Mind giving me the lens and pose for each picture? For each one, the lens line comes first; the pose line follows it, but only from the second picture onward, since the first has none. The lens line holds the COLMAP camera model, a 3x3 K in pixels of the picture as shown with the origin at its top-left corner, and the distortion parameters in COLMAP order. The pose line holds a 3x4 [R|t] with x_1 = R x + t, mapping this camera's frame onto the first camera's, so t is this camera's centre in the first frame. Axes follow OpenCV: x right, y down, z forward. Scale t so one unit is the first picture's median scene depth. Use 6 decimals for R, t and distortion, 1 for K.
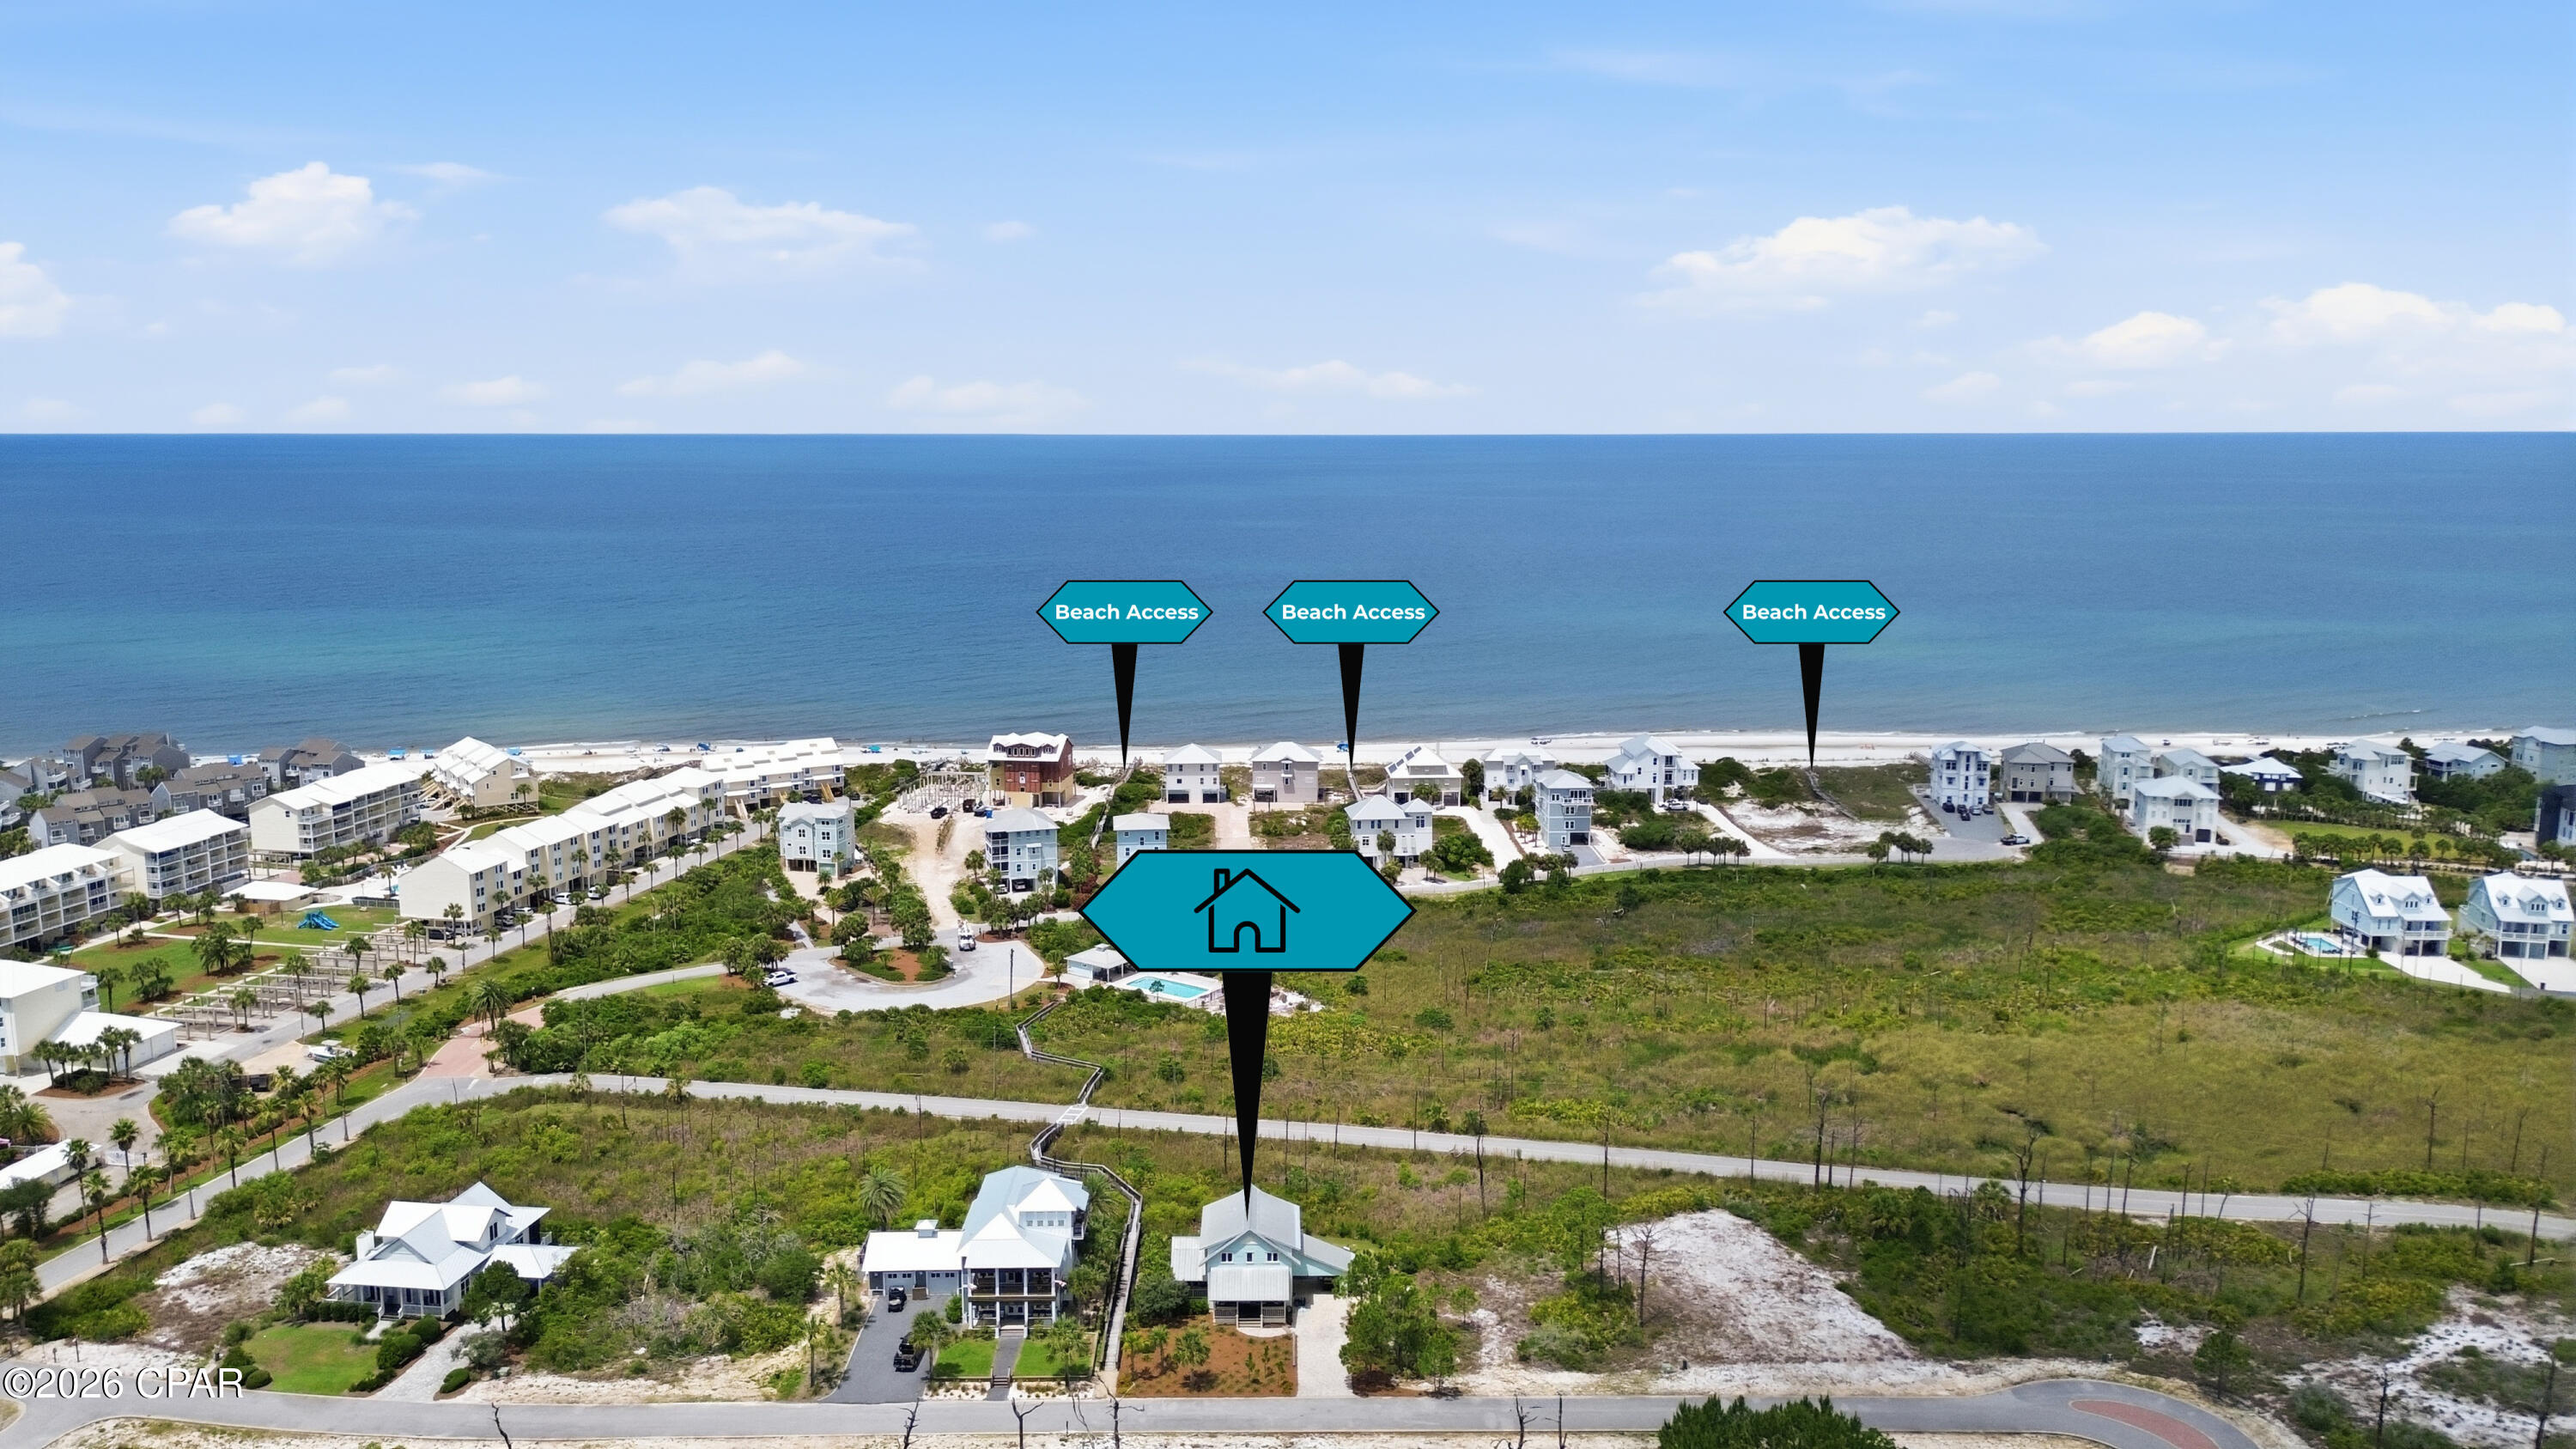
lens RADIAL K [[1846.8, 0, 1288.0], [0, 1846.8, 724.5], [0, 0, 1]] dist [0.089412, -0.091006]
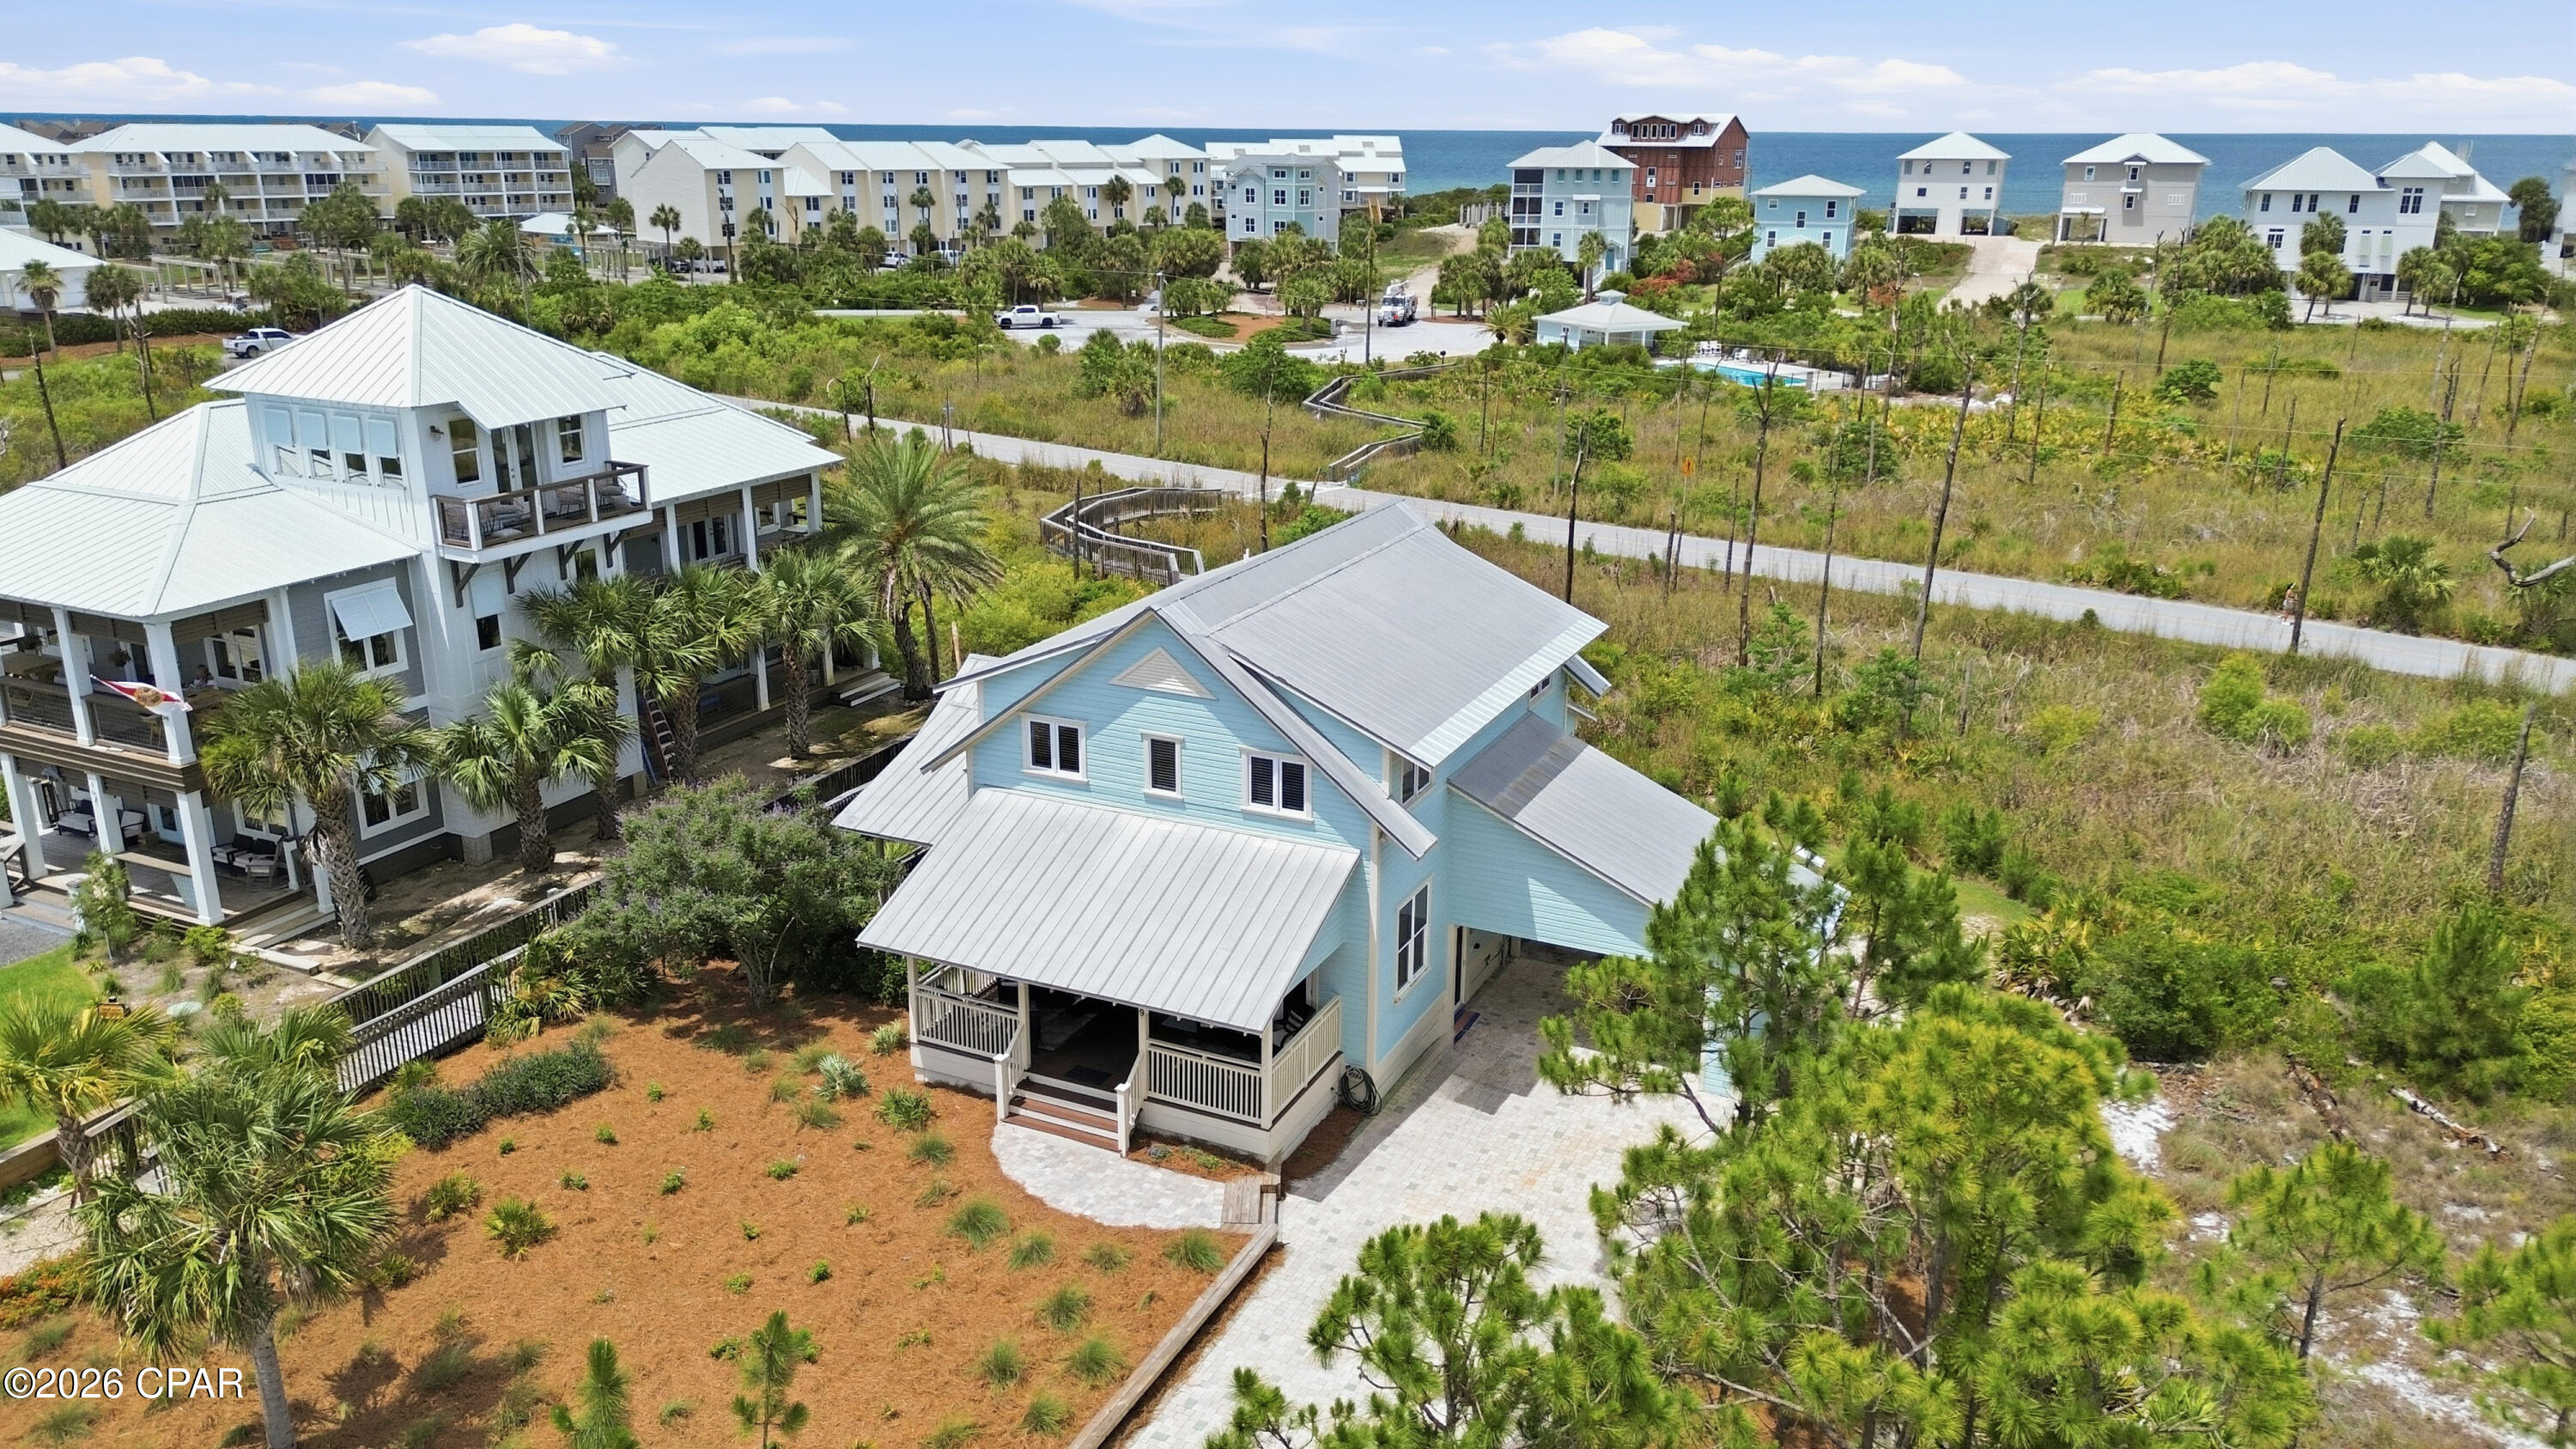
lens RADIAL K [[1877.7, 0, 1296.1], [0, 1877.7, 672.0], [0, 0, 1]] dist [0.084235, -0.093951]
pose [[0.900902, 0.129105, -0.414376, 0.044942], [-0.078272, 0.987408, 0.137471, 0.174583], [0.426907, -0.091413, 0.899663, 0.584875]]
